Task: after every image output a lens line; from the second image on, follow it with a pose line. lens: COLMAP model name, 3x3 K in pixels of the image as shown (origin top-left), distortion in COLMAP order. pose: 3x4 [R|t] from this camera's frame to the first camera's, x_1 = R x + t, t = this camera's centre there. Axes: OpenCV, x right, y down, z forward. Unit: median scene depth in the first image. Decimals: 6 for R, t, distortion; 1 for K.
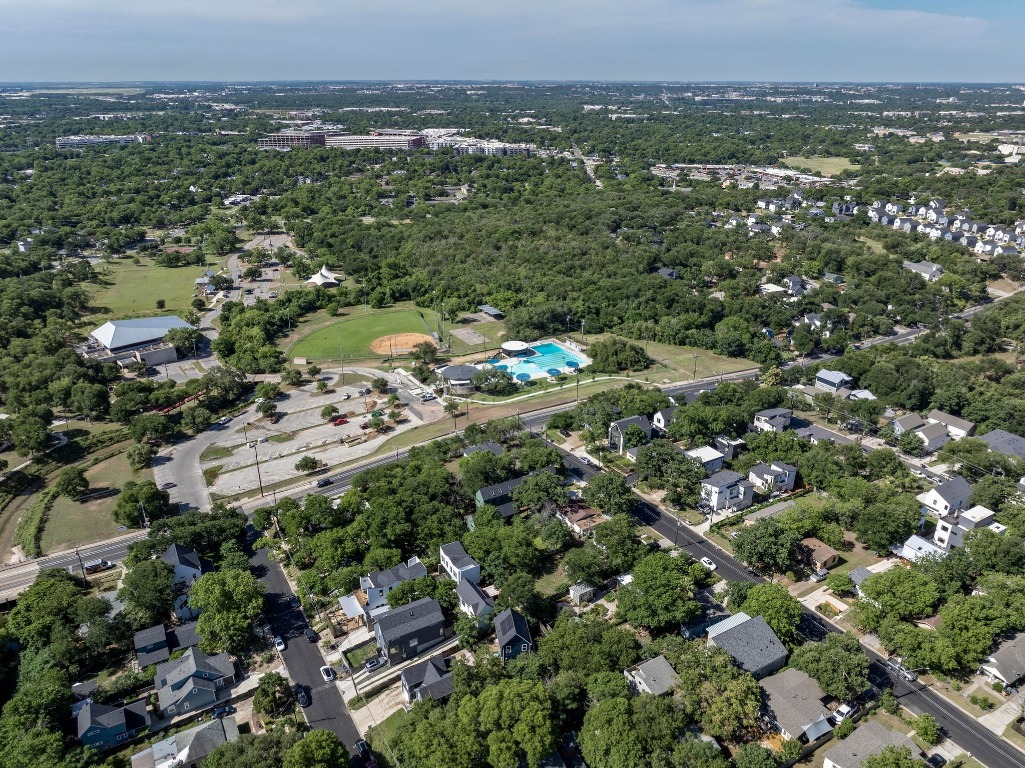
lens RADIAL K [[717.8, 0, 512.5], [0, 717.8, 384.0], [0, 0, 1]] dist [-0.026651, 0.012890]
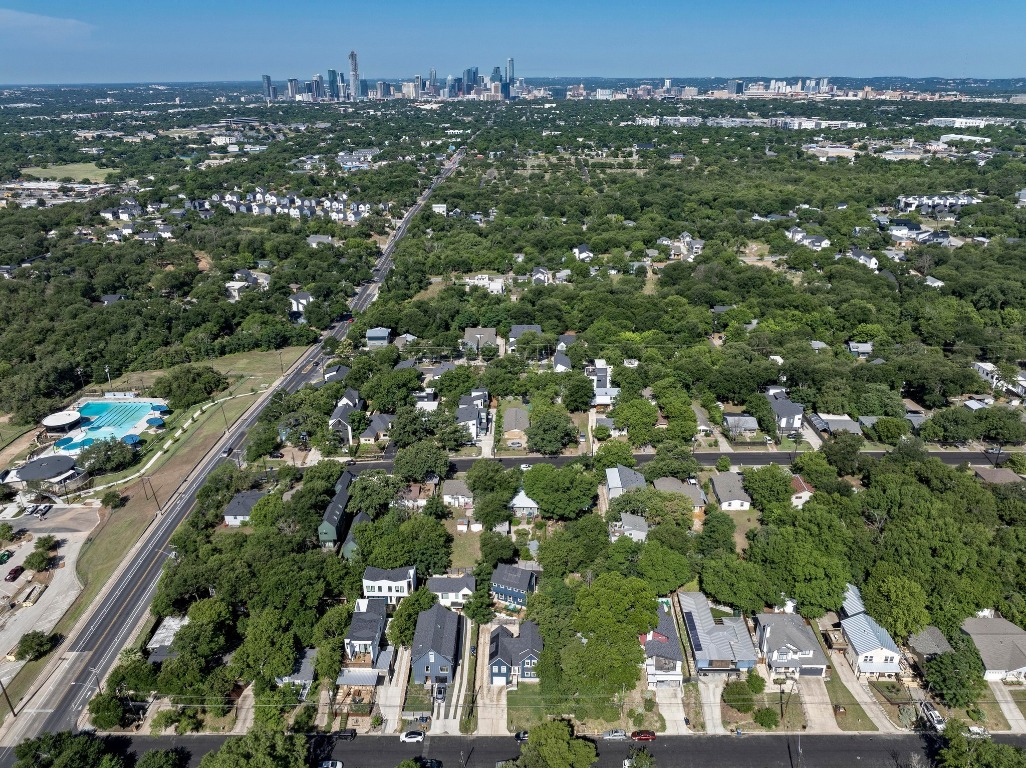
lens RADIAL K [[718.5, 0, 513.0], [0, 718.5, 384.0], [0, 0, 1]] dist [-0.026651, 0.012890]
pose [[0.521299, -0.339159, 0.783083, -0.377192], [0.340600, 0.924065, 0.173482, -0.060667], [-0.782457, 0.176282, 0.597231, 0.141913]]
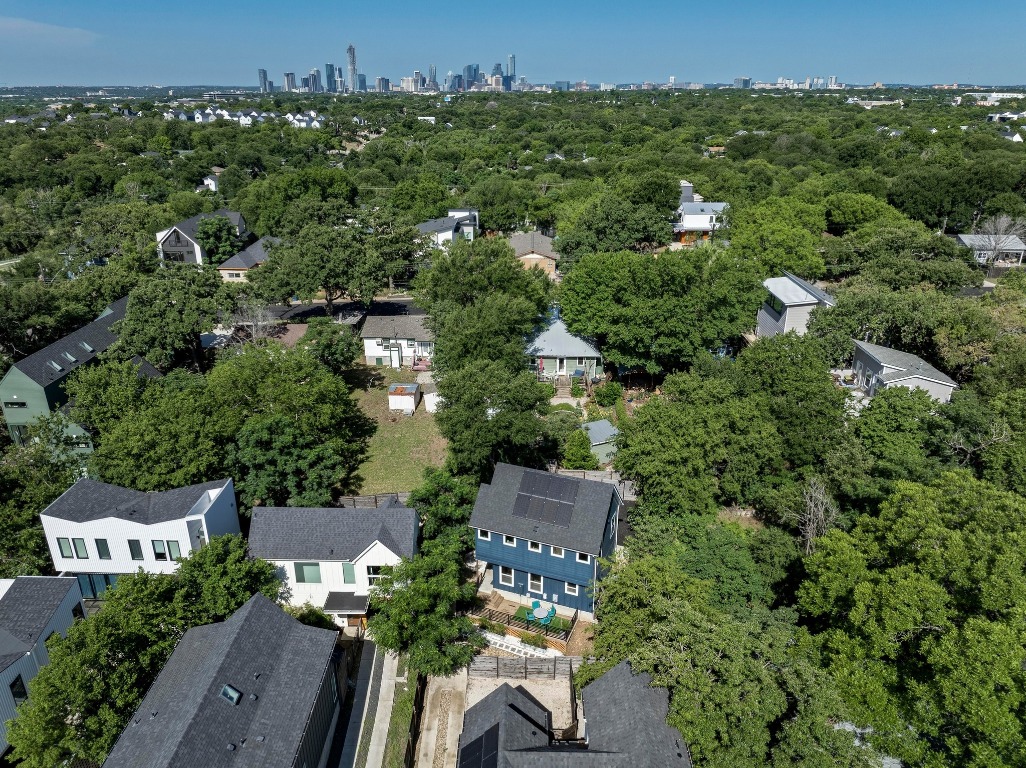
lens RADIAL K [[718.5, 0, 513.0], [0, 718.5, 384.0], [0, 0, 1]] dist [-0.026651, 0.012890]
pose [[0.522328, -0.326492, 0.787767, -0.119242], [0.333353, 0.928468, 0.163777, 0.115674], [-0.784888, 0.177059, 0.593802, 0.400671]]
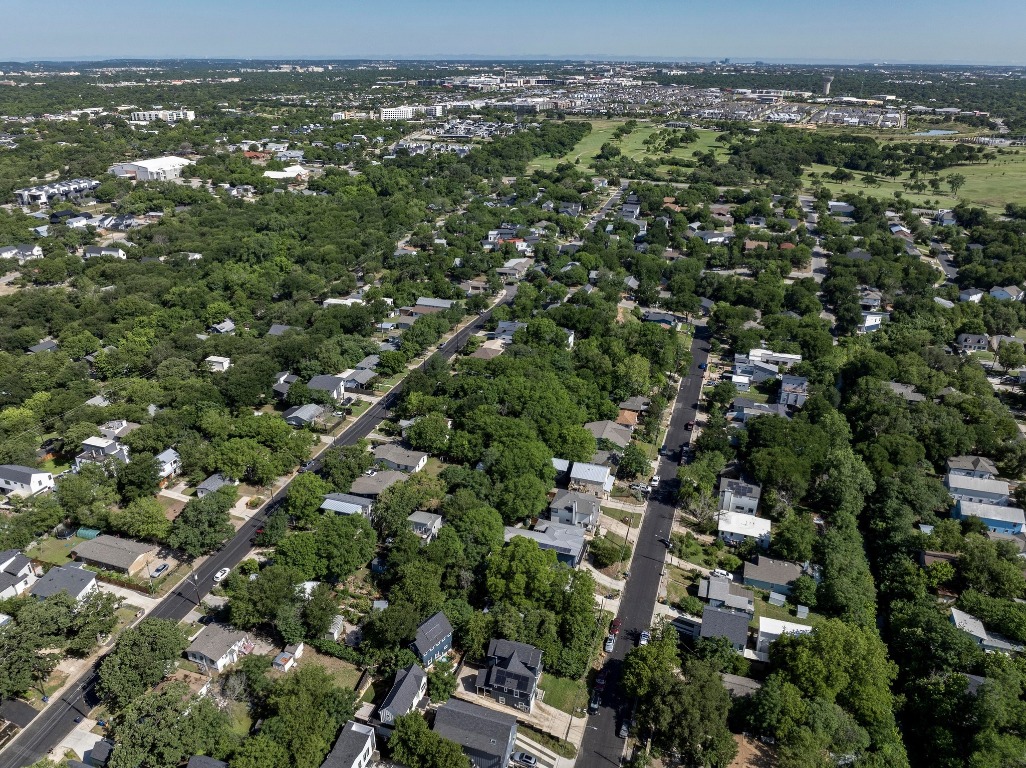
lens RADIAL K [[718.5, 0, 513.0], [0, 718.5, 384.0], [0, 0, 1]] dist [-0.026651, 0.012890]
pose [[-0.659467, -0.315635, 0.682259, -0.311958], [0.289507, 0.730940, 0.617991, -0.232092], [-0.693750, 0.605064, -0.390652, 0.538727]]
